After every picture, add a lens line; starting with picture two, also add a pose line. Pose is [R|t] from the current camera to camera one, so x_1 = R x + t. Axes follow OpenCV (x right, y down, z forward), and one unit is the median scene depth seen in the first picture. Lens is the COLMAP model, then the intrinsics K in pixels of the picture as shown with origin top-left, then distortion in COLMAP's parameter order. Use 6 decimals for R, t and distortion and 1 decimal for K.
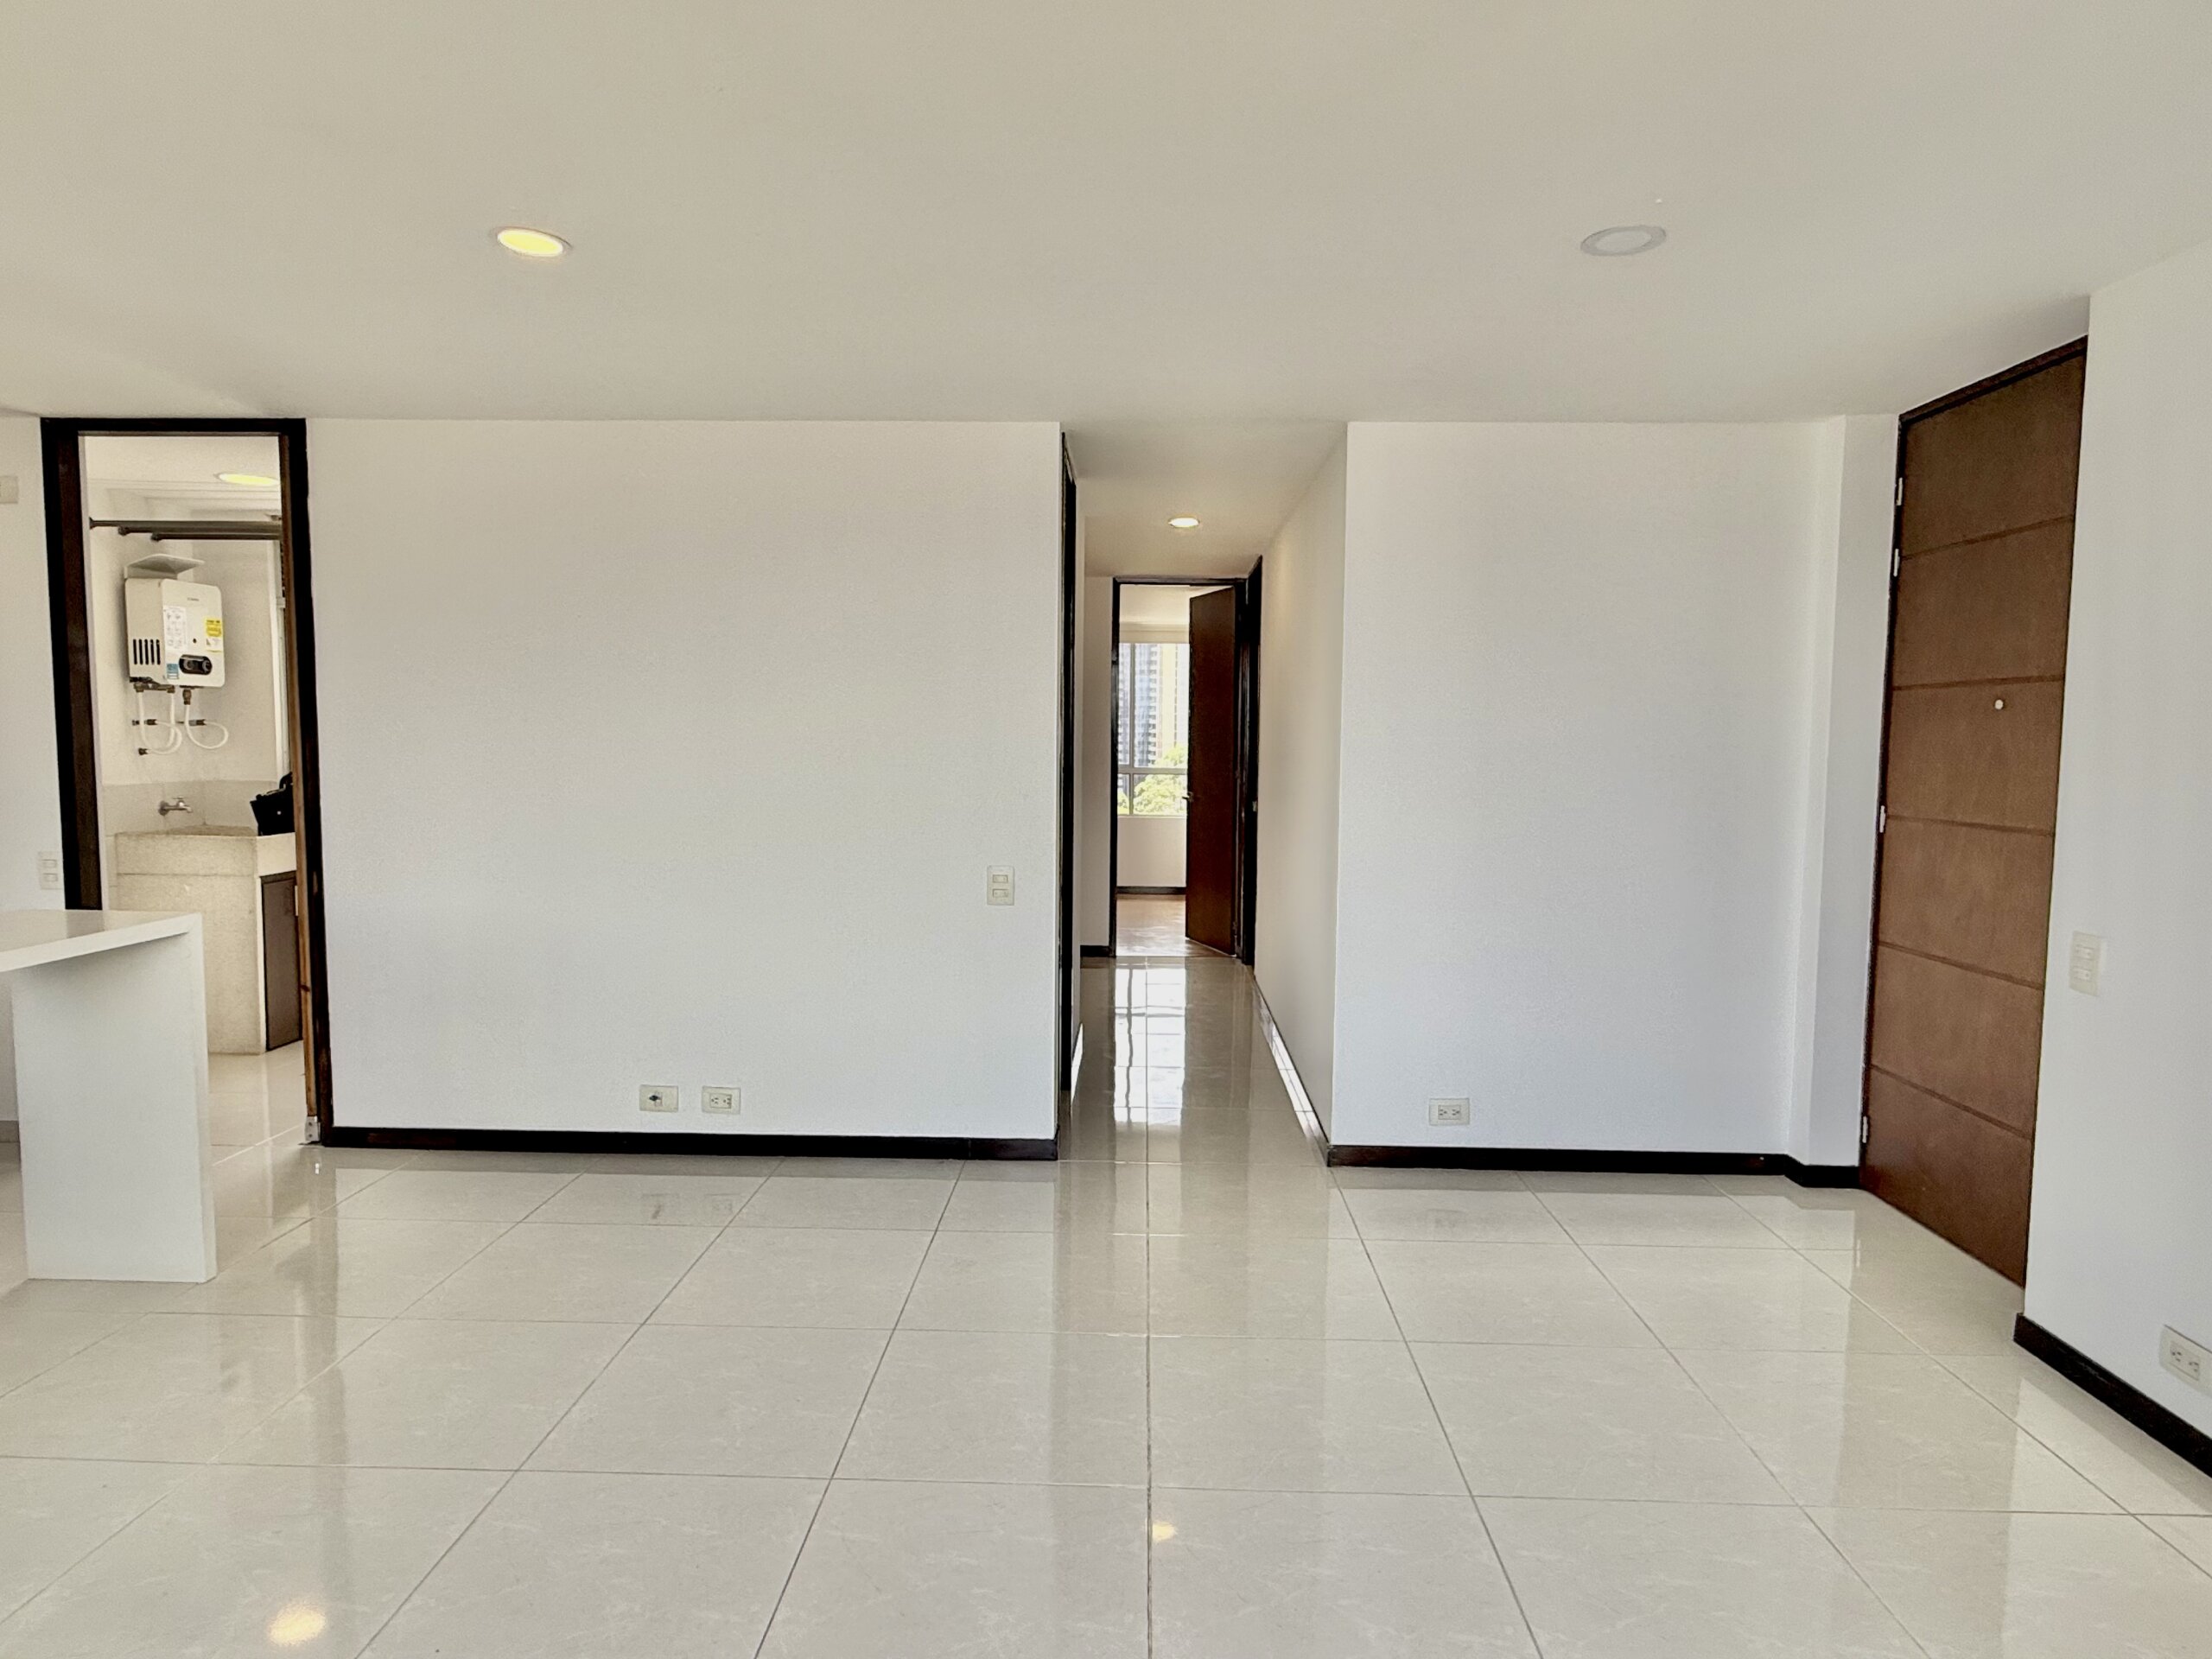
lens RADIAL K [[1246.2, 0, 1106.0], [0, 1246.2, 835.0], [0, 0, 1]] dist [0.000481, 0.001781]
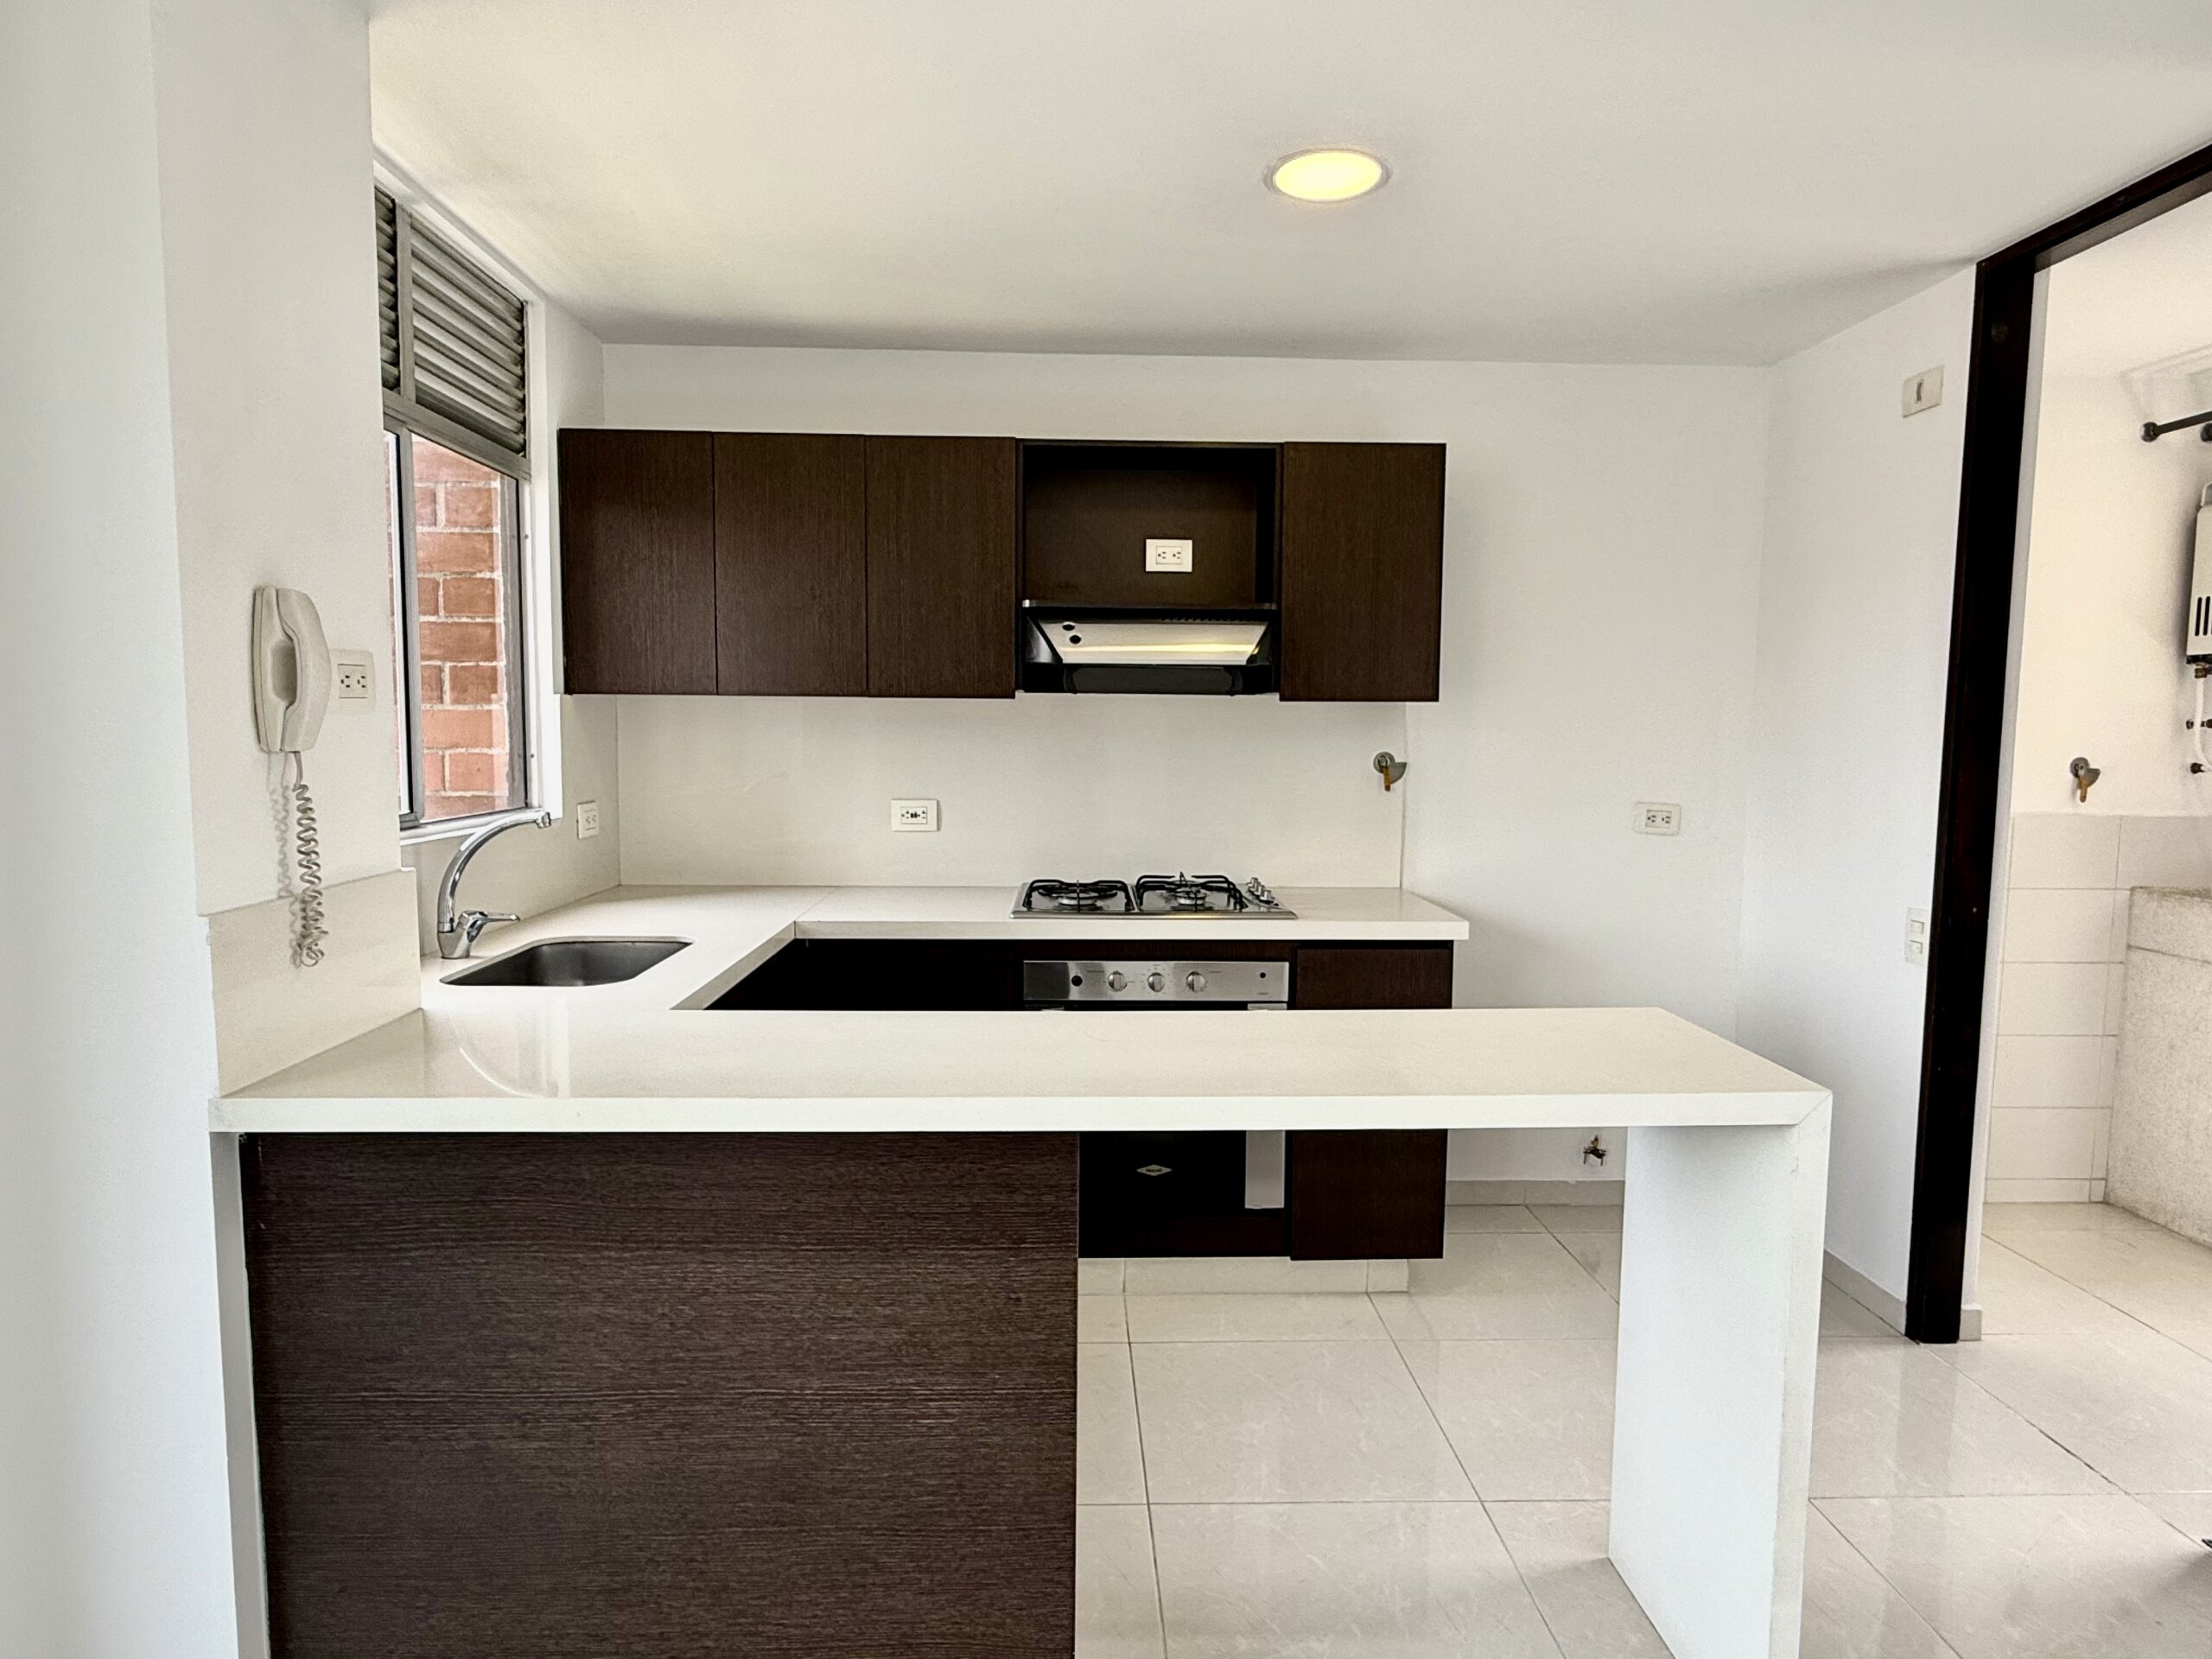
lens RADIAL K [[1246.2, 0, 1122.3], [0, 1246.2, 835.6], [0, 0, 1]] dist [0.000481, 0.001781]
pose [[0.060575, 0.077693, -0.995135, -0.149001], [-0.084811, 0.993762, 0.072423, -0.031468], [0.994554, 0.080011, 0.066787, 0.399064]]
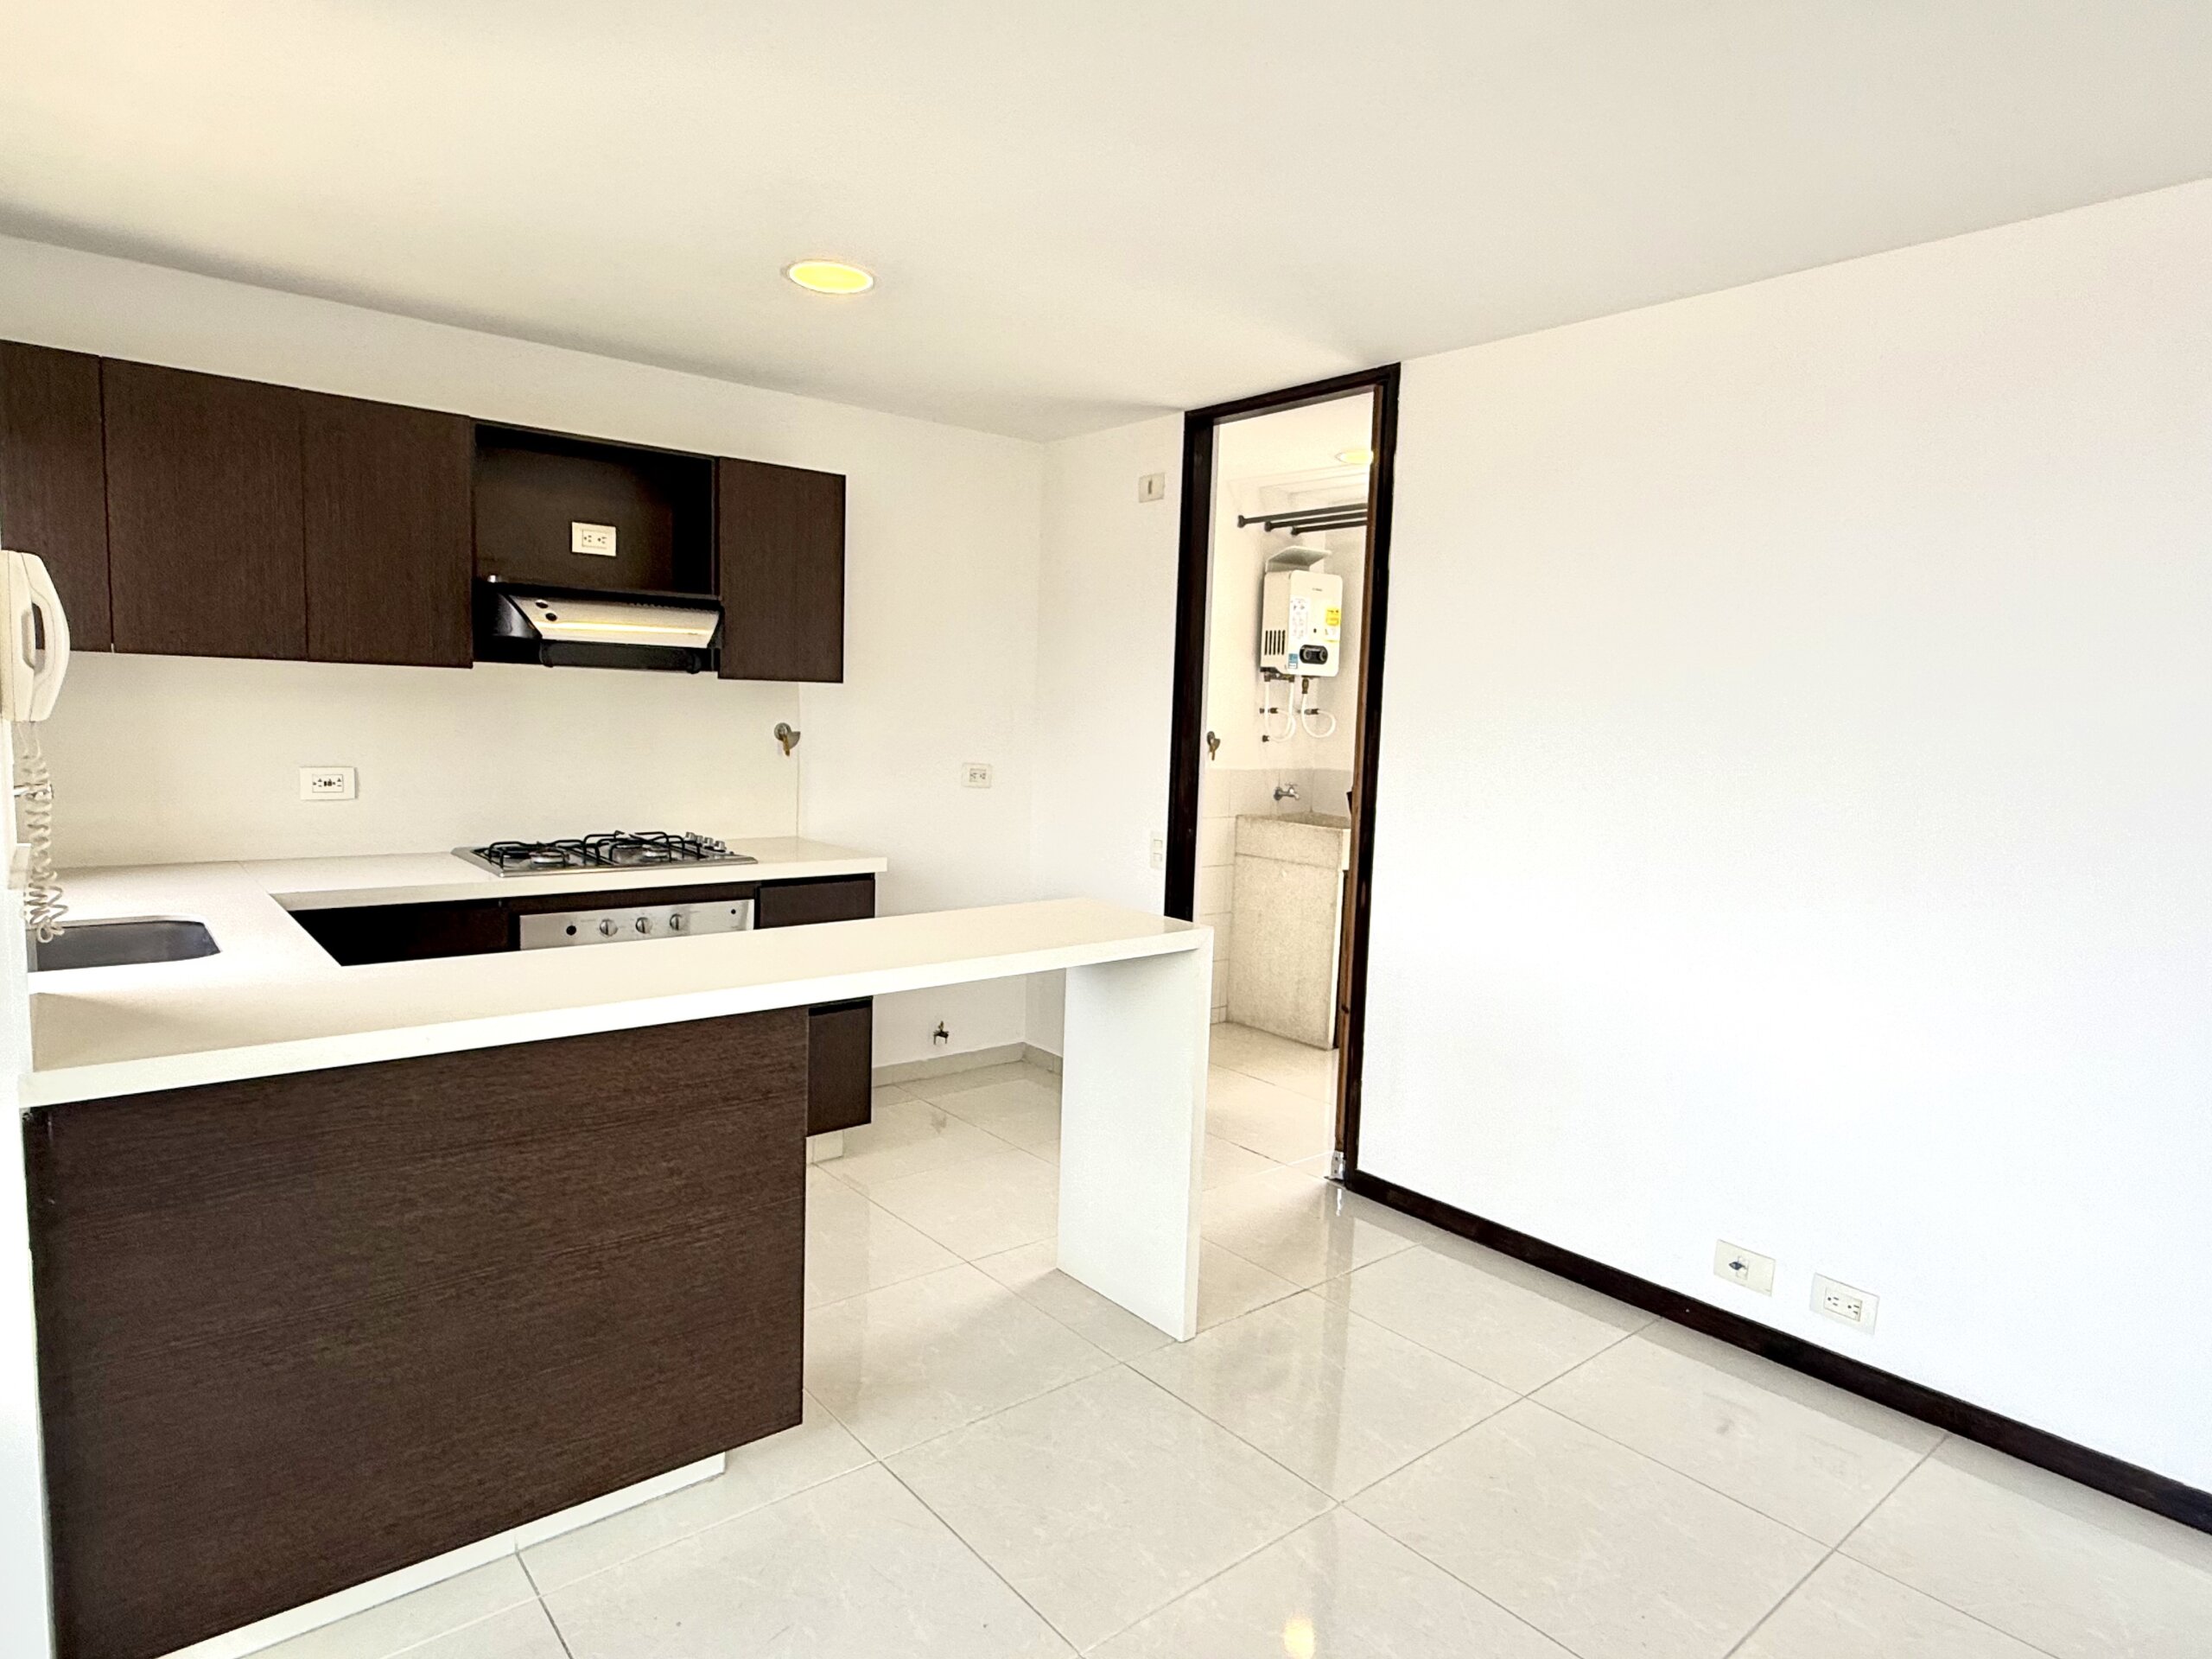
lens RADIAL K [[1246.2, 0, 1098.7], [0, 1246.2, 832.2], [0, 0, 1]] dist [0.000481, 0.001781]
pose [[0.655485, 0.086457, -0.750243, -0.076649], [-0.084763, 0.995571, 0.040671, -0.019841], [0.750436, 0.036934, 0.659910, 0.213975]]
